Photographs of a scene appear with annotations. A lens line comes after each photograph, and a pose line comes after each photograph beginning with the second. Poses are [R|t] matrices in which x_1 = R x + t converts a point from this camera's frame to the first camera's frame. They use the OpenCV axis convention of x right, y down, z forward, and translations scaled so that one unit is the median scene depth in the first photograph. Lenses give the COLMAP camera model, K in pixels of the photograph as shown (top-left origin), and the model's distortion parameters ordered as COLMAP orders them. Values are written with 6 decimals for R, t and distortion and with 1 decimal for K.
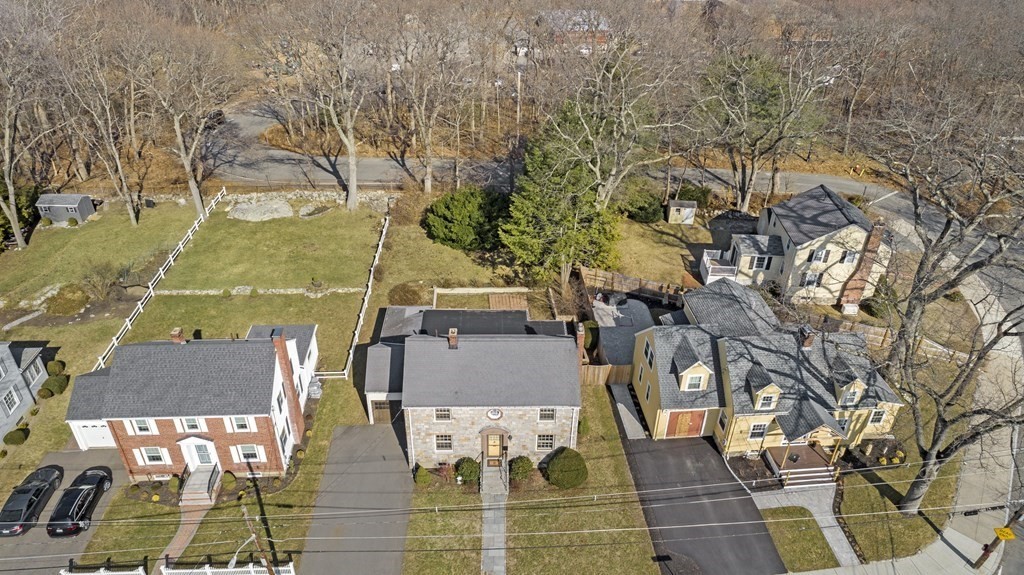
lens RADIAL K [[689.1, 0, 510.1], [0, 689.1, 288.0], [0, 0, 1]] dist [-0.008559, 0.003472]
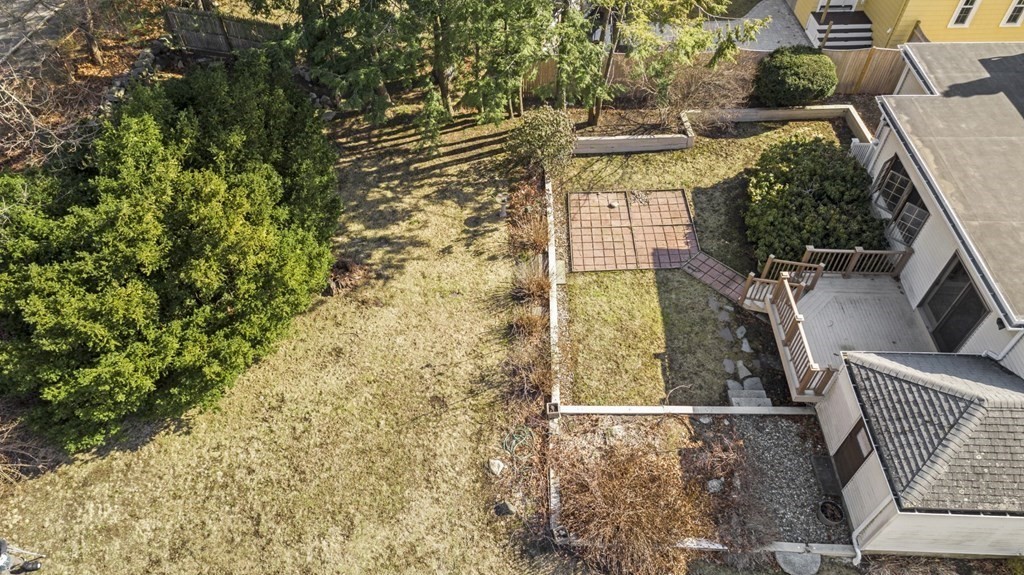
lens RADIAL K [[689.1, 0, 510.1], [0, 689.1, 288.0], [0, 0, 1]] dist [-0.008559, 0.003472]
pose [[0.057011, -0.761835, 0.645258, -0.333681], [0.538309, 0.567770, 0.622785, -0.268716], [-0.840817, 0.311842, 0.442472, 1.206646]]
